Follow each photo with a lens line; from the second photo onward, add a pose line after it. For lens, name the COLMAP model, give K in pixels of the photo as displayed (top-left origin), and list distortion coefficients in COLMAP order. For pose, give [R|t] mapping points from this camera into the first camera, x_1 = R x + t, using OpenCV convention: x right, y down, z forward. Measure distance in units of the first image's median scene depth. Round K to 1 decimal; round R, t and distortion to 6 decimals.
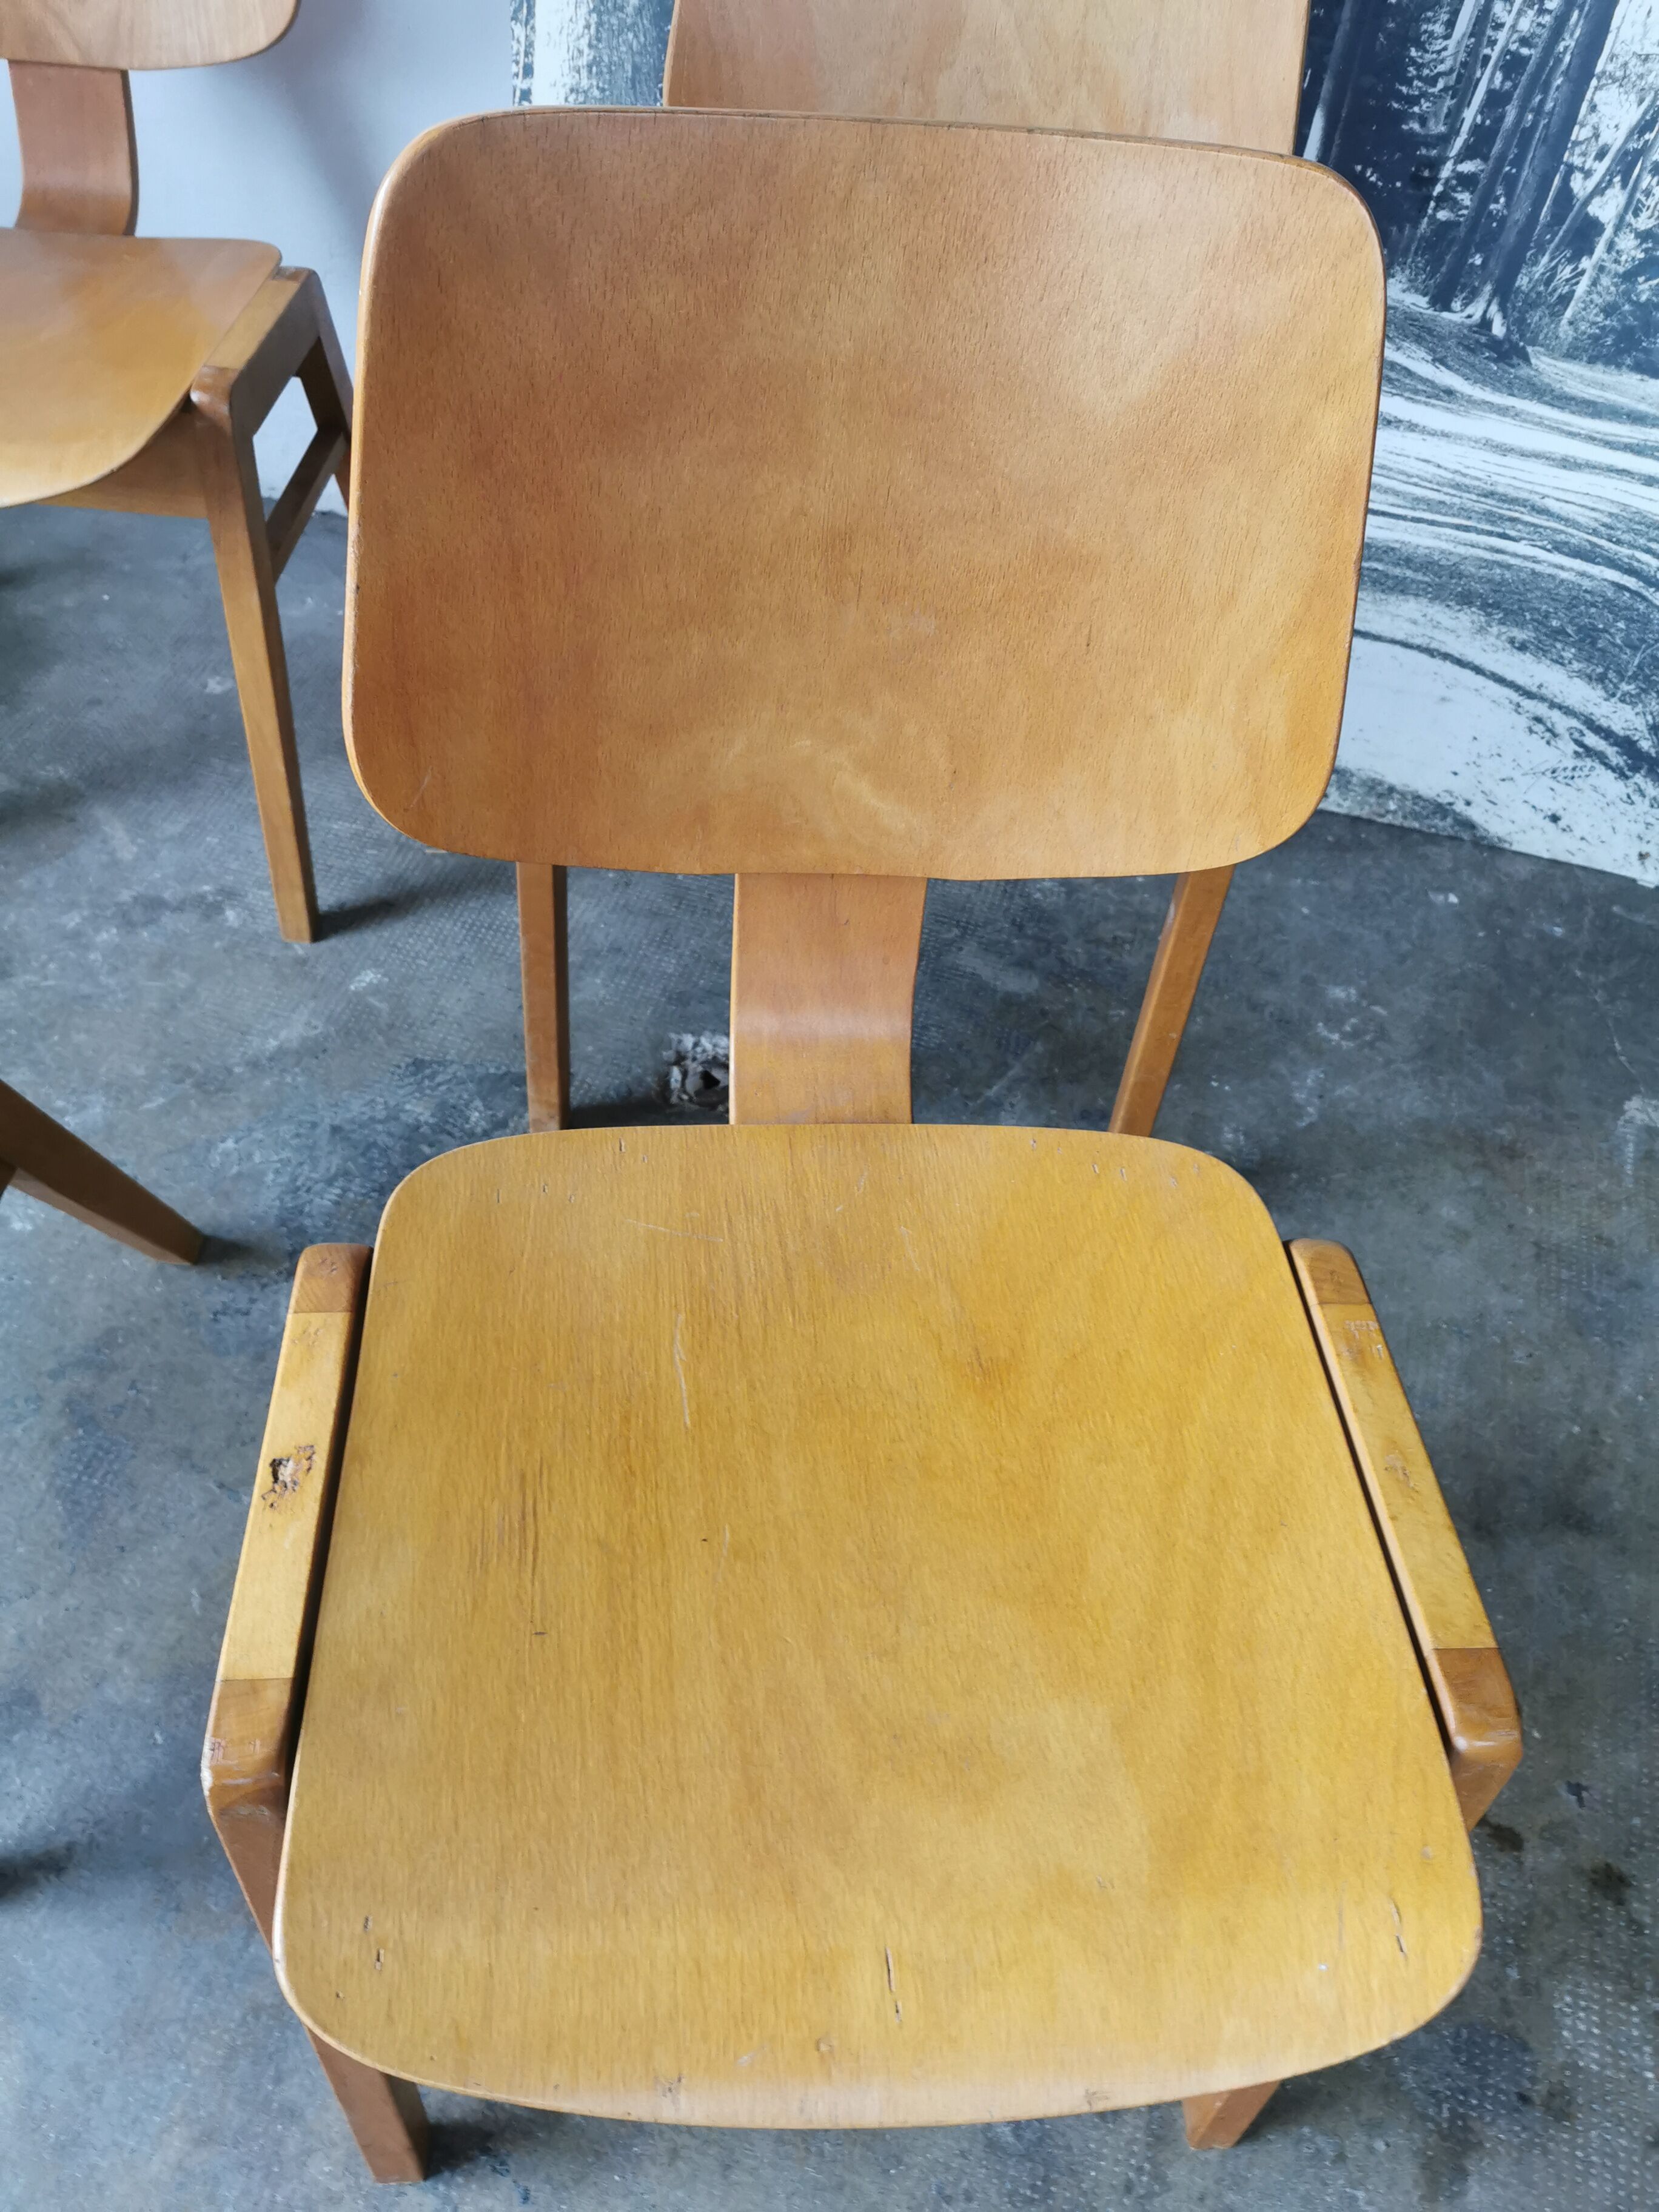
lens RADIAL K [[1718.5, 0, 806.6], [0, 1718.5, 1098.2], [0, 0, 1]] dist [0.062529, -0.086020]
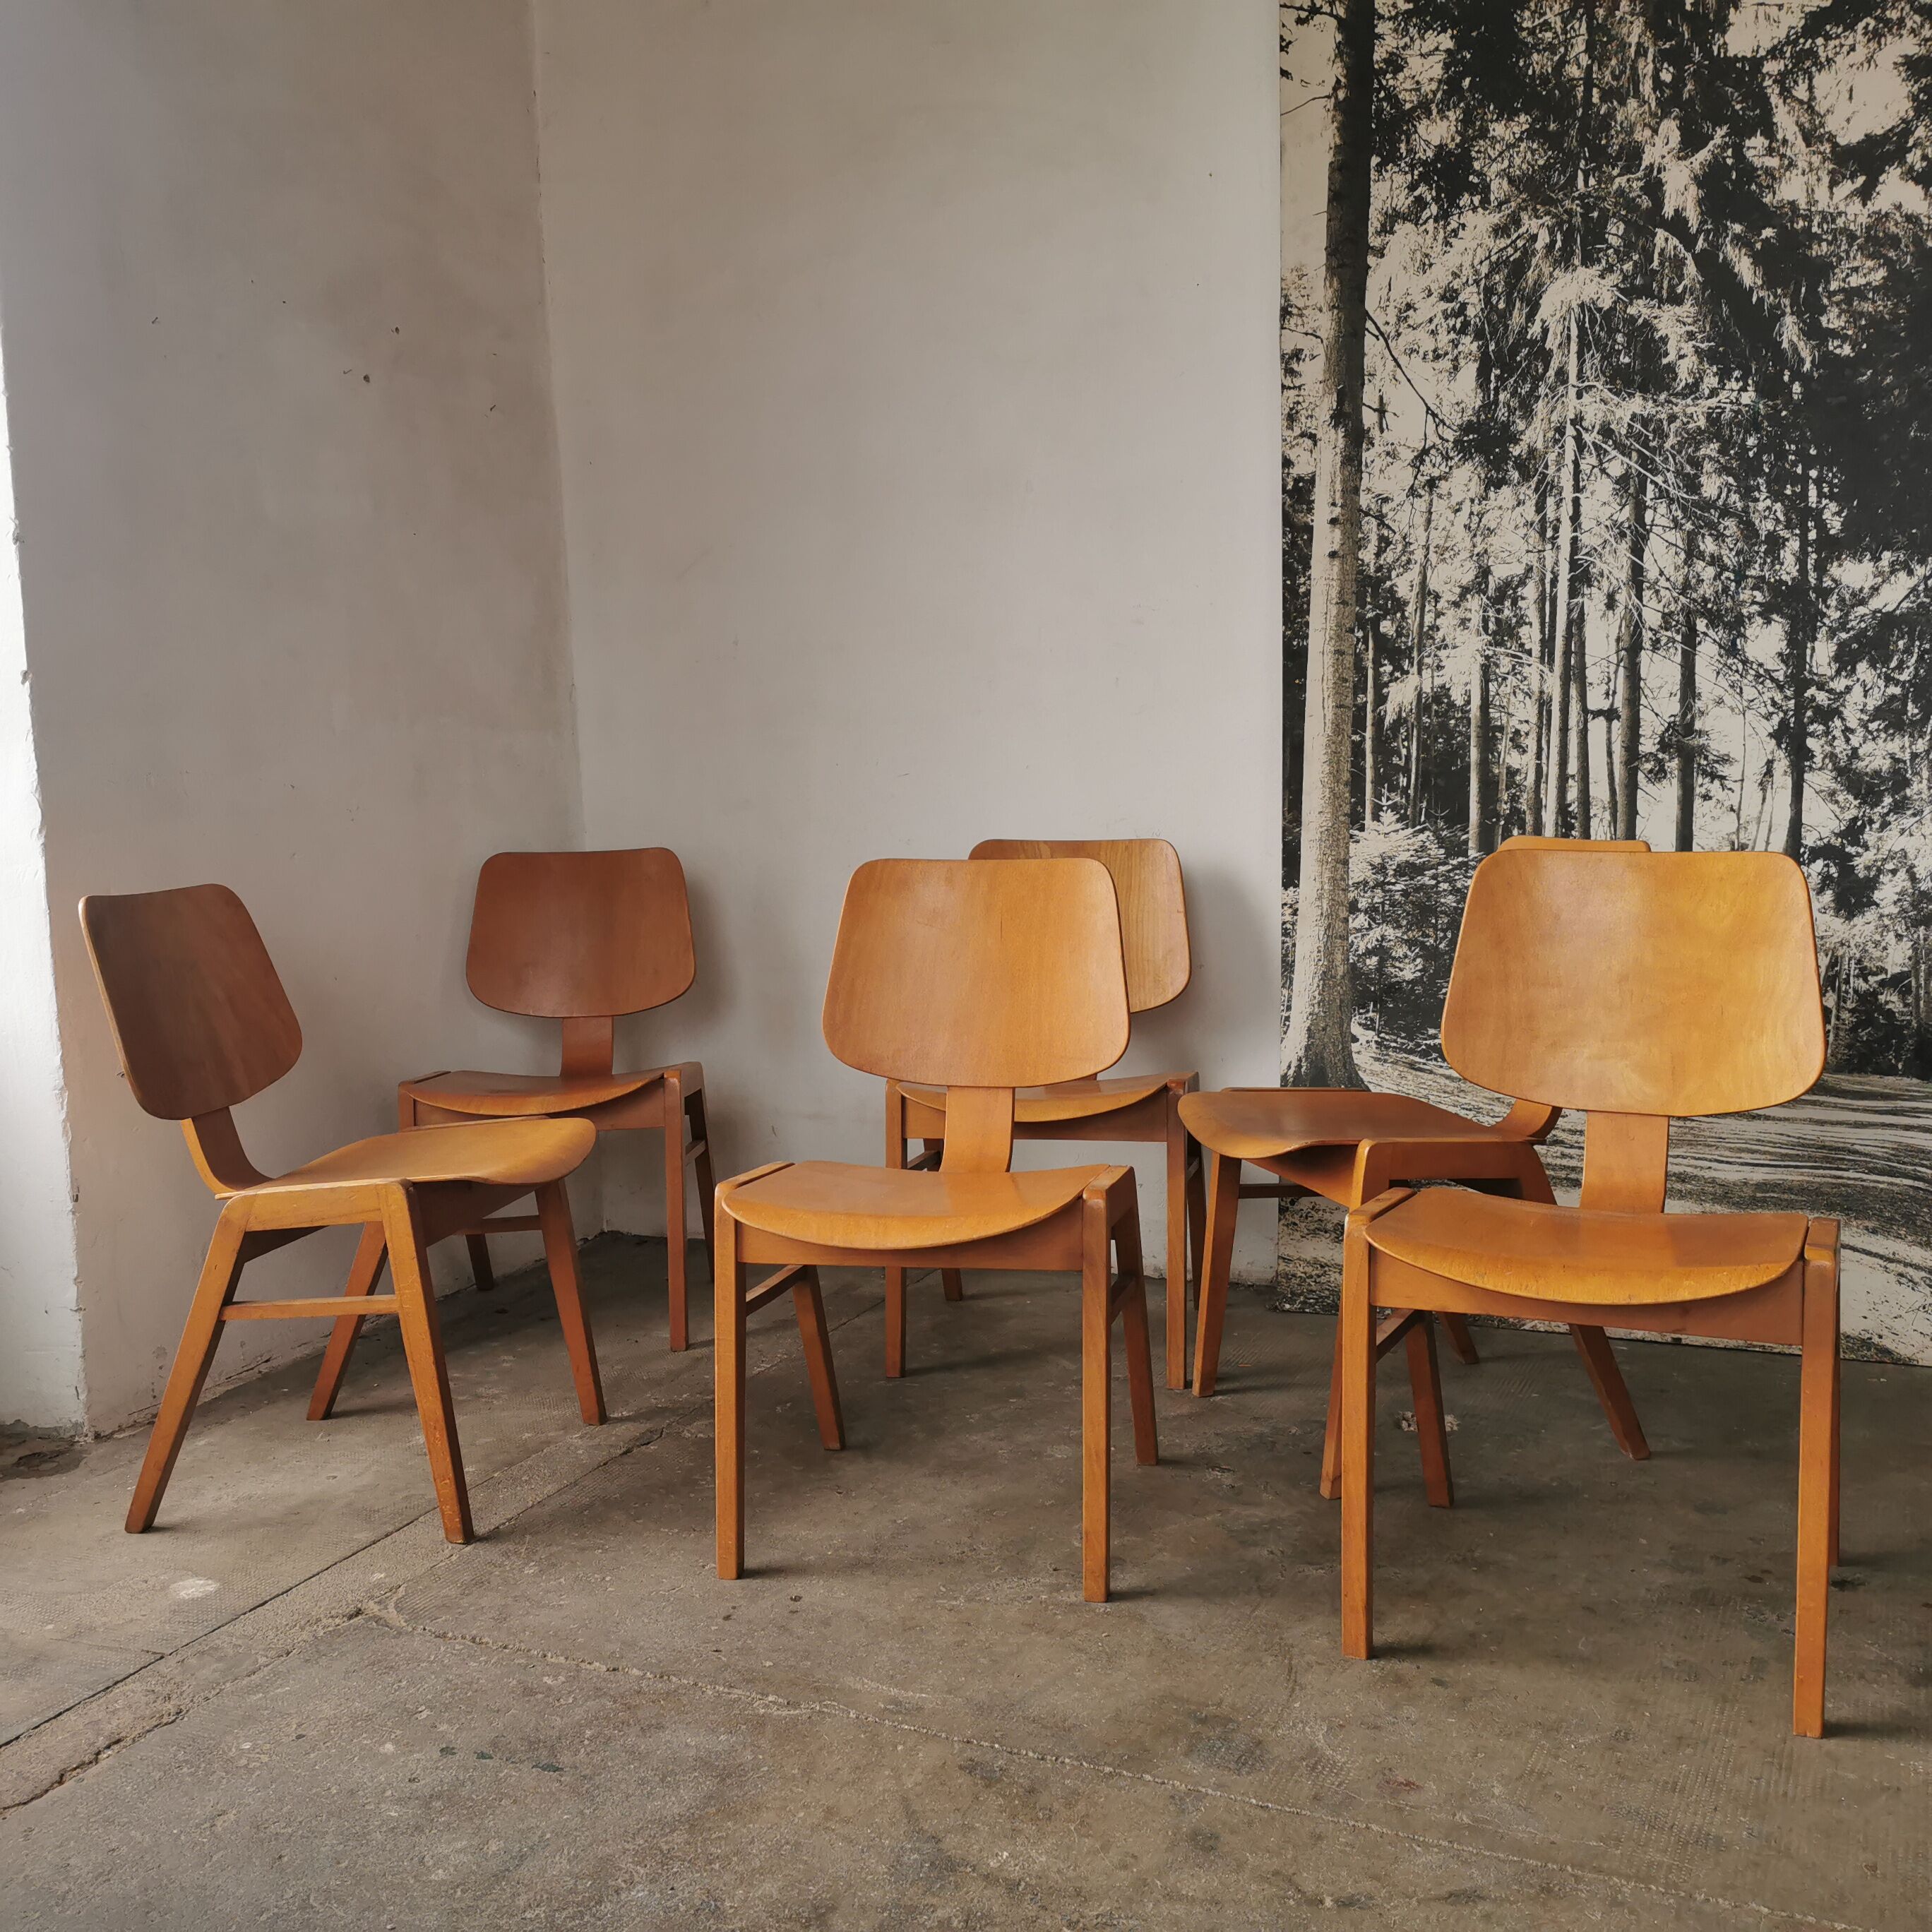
lens RADIAL K [[2004.4, 0, 964.9], [0, 2004.4, 954.0], [0, 0, 1]] dist [0.045016, 0.000000]
pose [[0.985808, -0.069898, -0.152632, -0.172148], [-0.058828, 0.707711, -0.704049, 1.115442], [0.157231, 0.703036, 0.693555, -0.814062]]
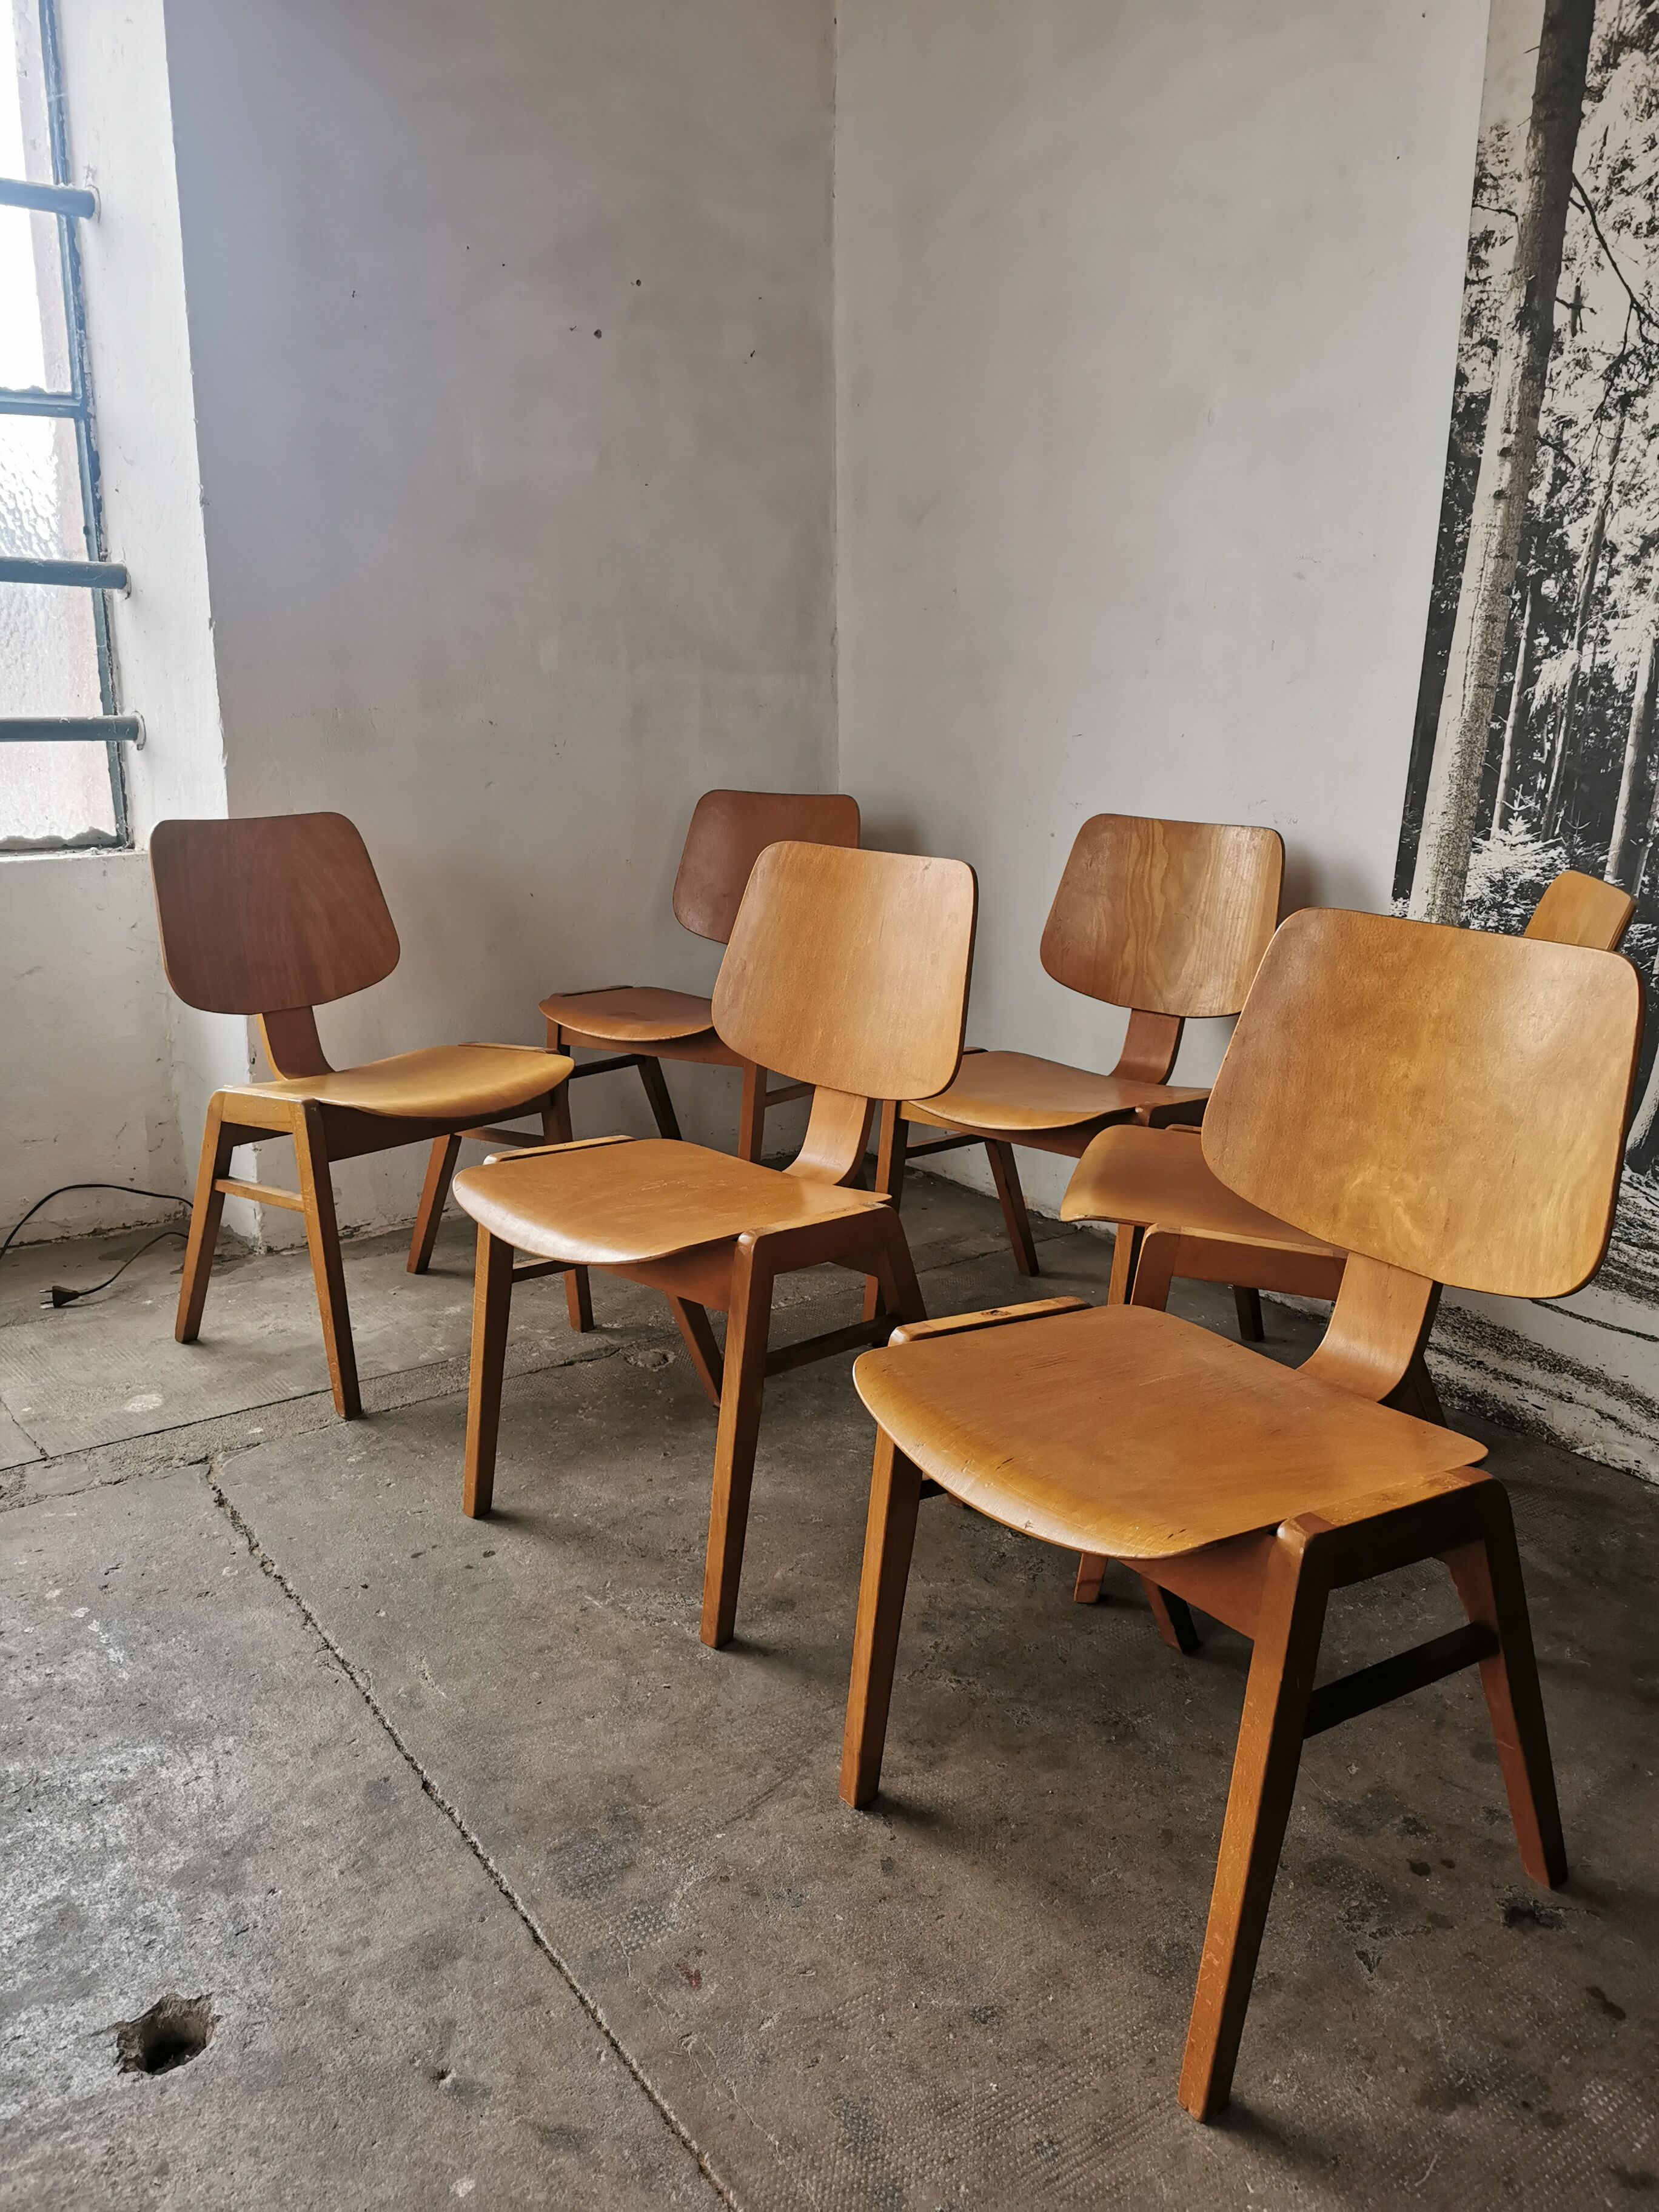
lens RADIAL K [[1718.5, 0, 818.3], [0, 1718.5, 1096.0], [0, 0, 1]] dist [0.062529, -0.086020]
pose [[0.786999, 0.099566, -0.608868, 0.500493], [-0.451994, 0.764764, -0.459171, 0.585374], [0.419922, 0.636571, 0.646871, -0.414492]]
